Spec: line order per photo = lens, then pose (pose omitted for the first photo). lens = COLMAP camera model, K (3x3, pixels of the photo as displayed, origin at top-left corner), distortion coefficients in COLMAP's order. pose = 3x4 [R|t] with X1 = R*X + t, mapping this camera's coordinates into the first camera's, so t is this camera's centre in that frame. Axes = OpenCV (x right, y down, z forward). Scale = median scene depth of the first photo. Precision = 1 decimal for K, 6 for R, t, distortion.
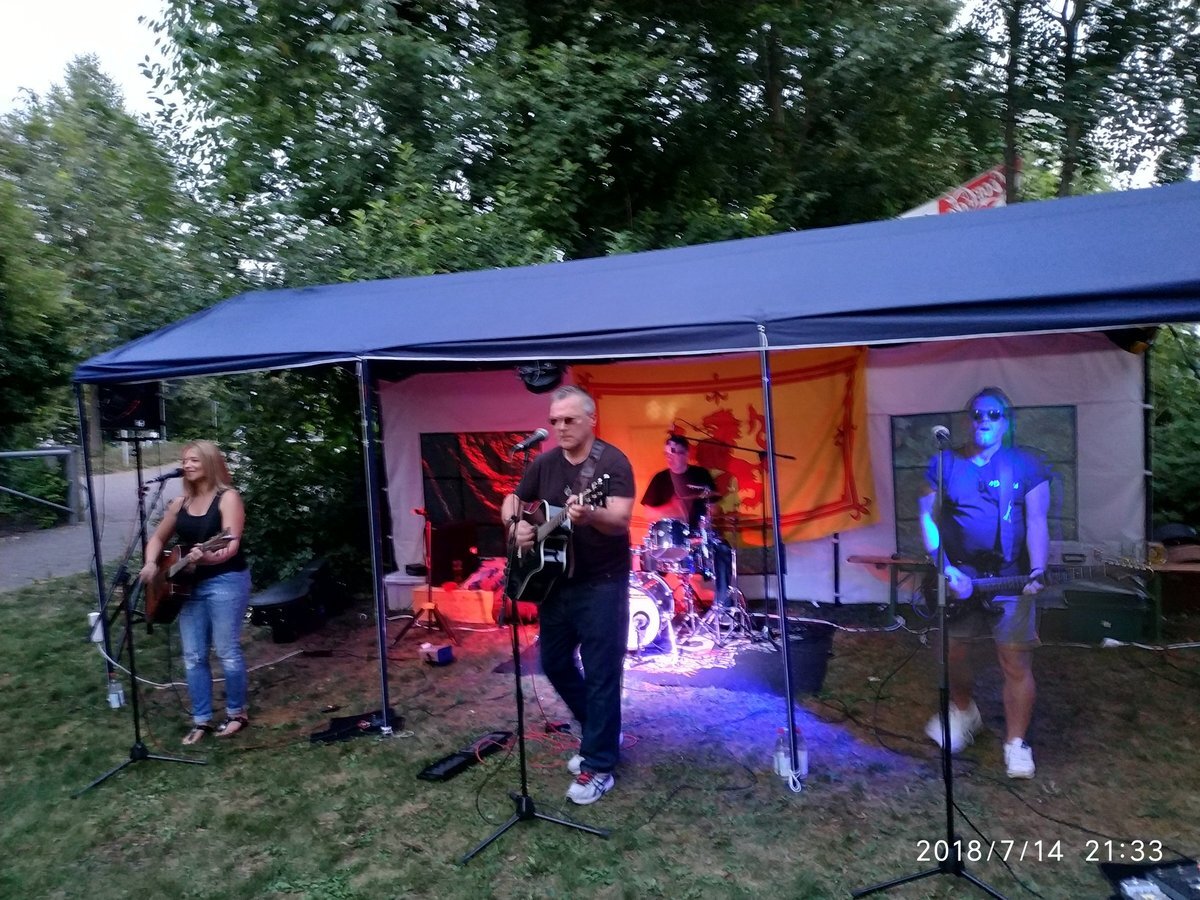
lens RADIAL K [[869.5, 0, 588.1], [0, 869.5, 453.0], [0, 0, 1]] dist [-0.001841, -0.006560]
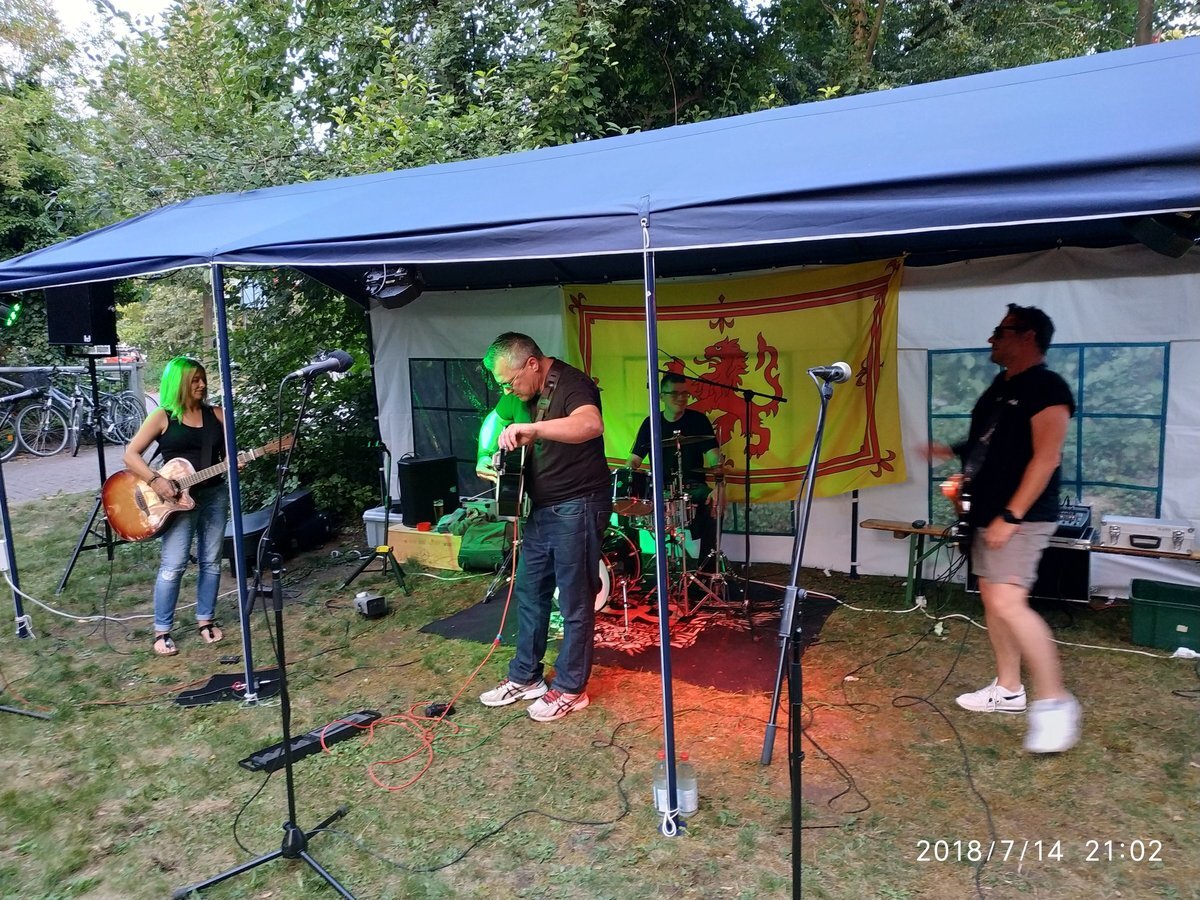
lens RADIAL K [[862.1, 0, 583.1], [0, 862.1, 451.2], [0, 0, 1]] dist [0.019002, -0.043374]
pose [[0.988301, 0.042370, -0.146511, 0.144549], [-0.030777, 0.996279, 0.080505, -0.004515], [0.149377, -0.075054, 0.985928, 0.145325]]
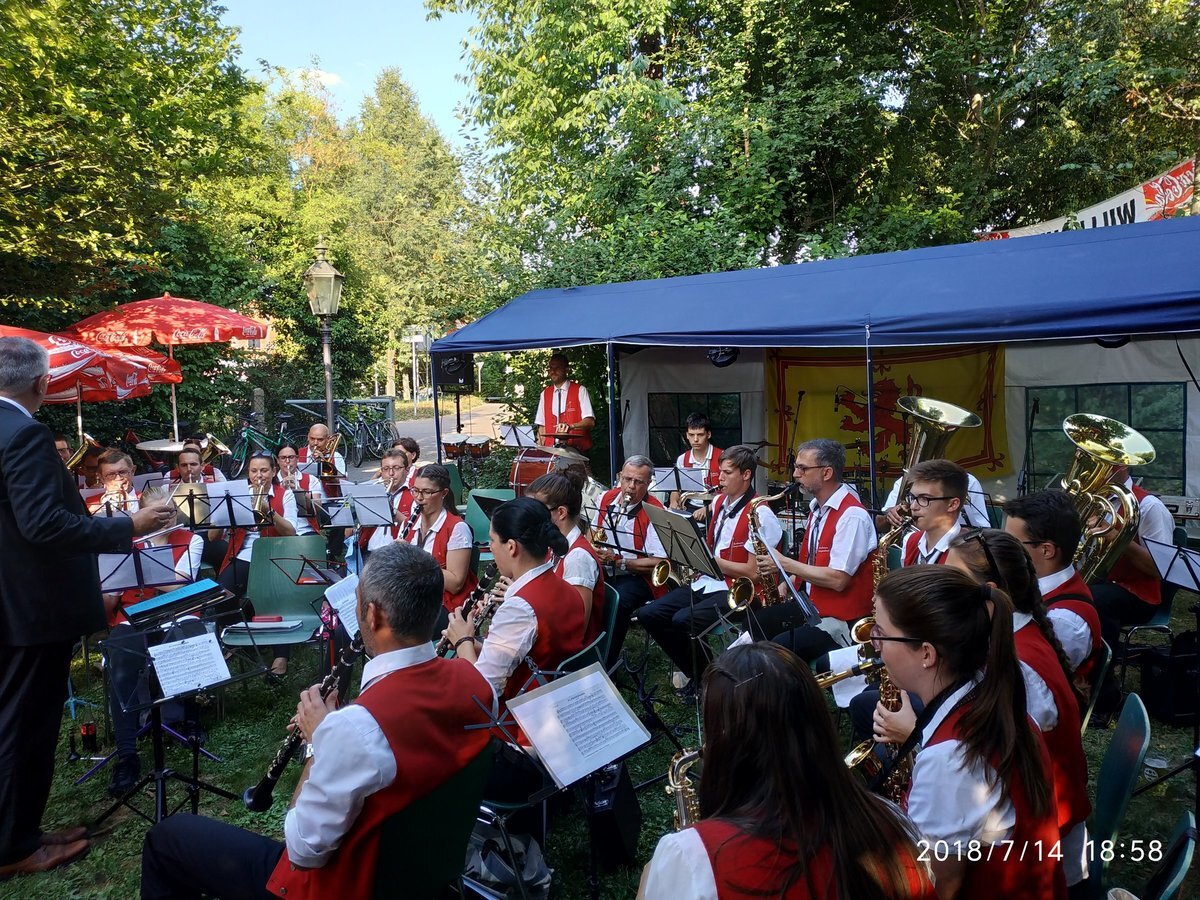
lens RADIAL K [[862.1, 0, 583.1], [0, 862.1, 451.2], [0, 0, 1]] dist [0.019002, -0.043374]
pose [[0.961178, 0.043120, -0.272538, 0.079589], [-0.031942, 0.998462, 0.045323, 0.011081], [0.274073, -0.034859, 0.961077, -0.321942]]
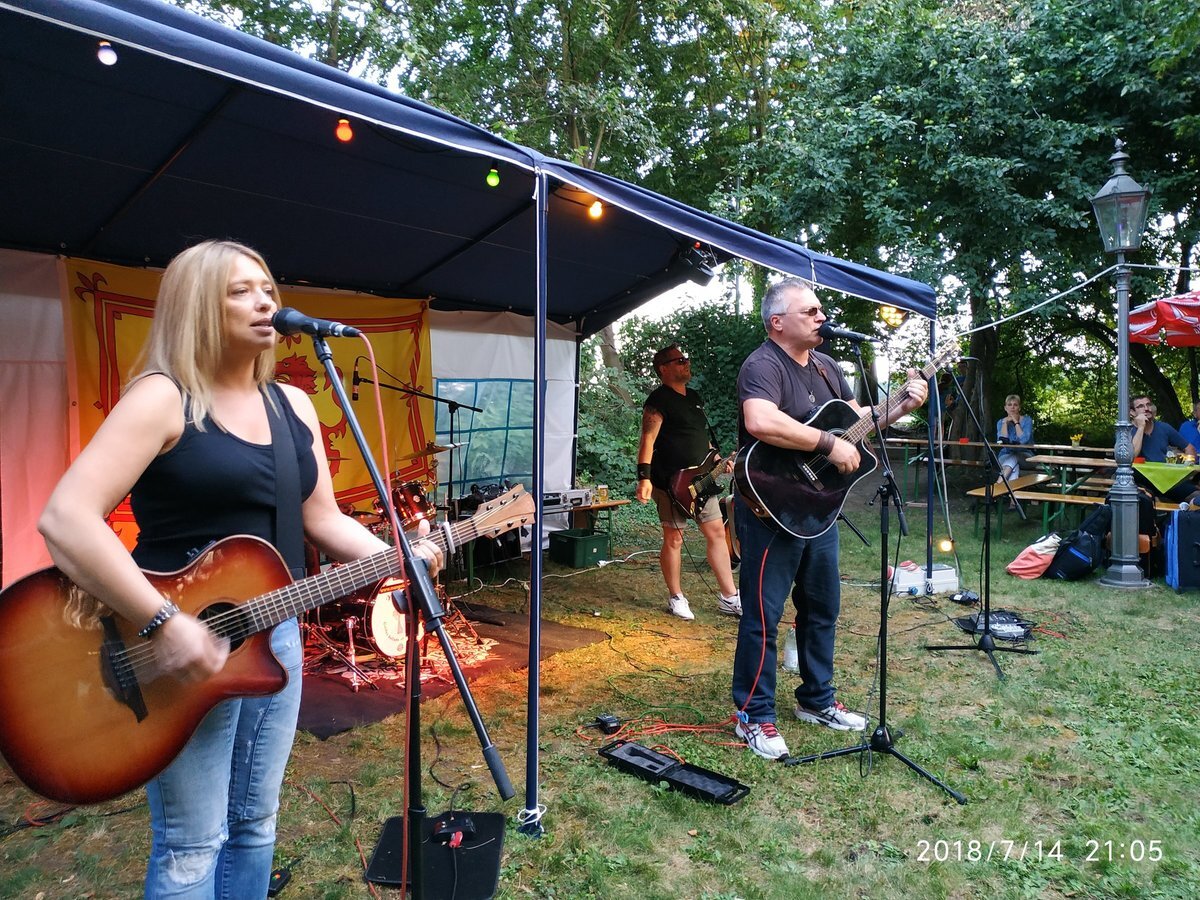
lens RADIAL K [[862.1, 0, 583.1], [0, 862.1, 451.2], [0, 0, 1]] dist [0.019002, -0.043374]
pose [[0.267582, 0.009916, 0.963484, -0.527450], [0.036769, 0.999114, -0.020495, 0.061637], [-0.962833, 0.040910, 0.266980, 0.549725]]
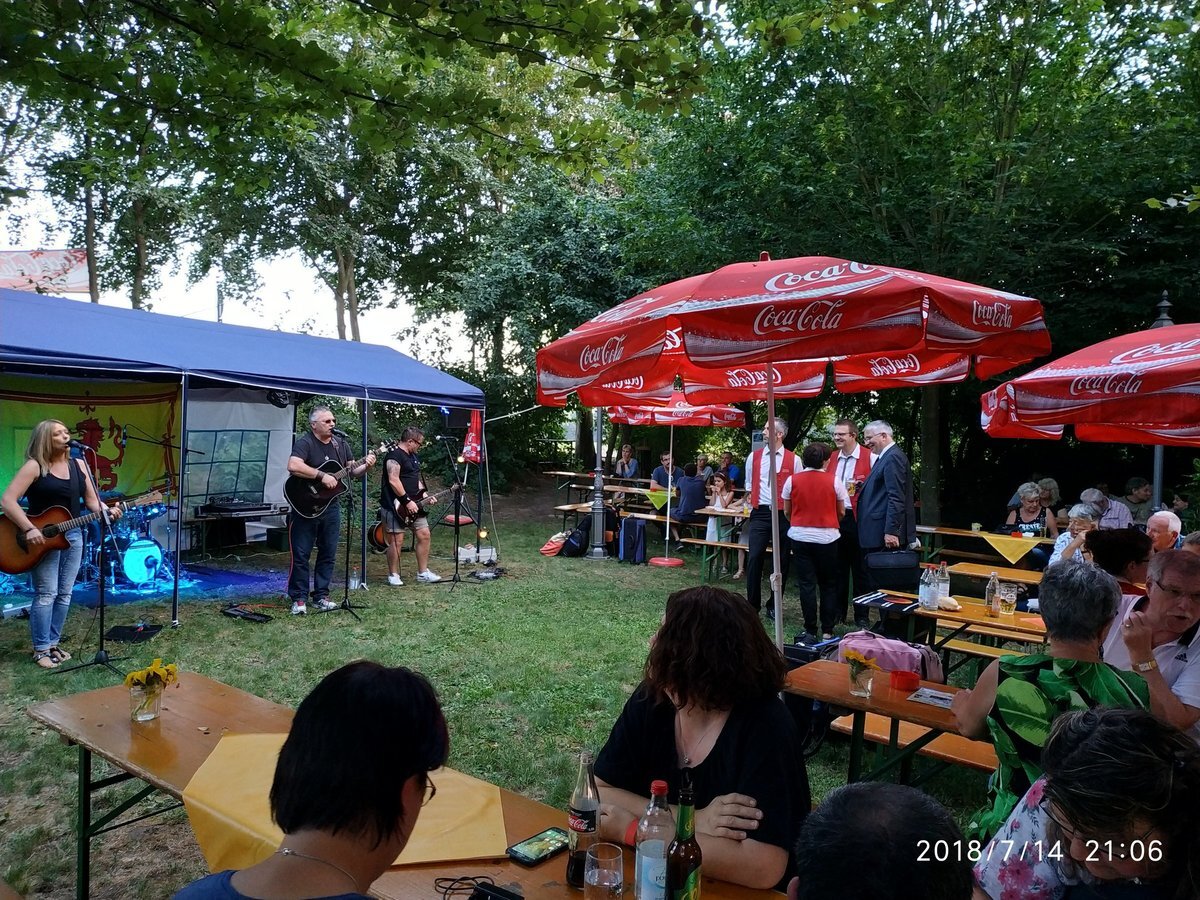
lens RADIAL K [[862.1, 0, 583.1], [0, 862.1, 451.2], [0, 0, 1]] dist [0.019002, -0.043374]
pose [[0.096032, 0.036922, 0.994693, -1.106324], [0.017711, 0.999090, -0.038795, 0.066040], [-0.995221, 0.021342, 0.095291, 0.116754]]
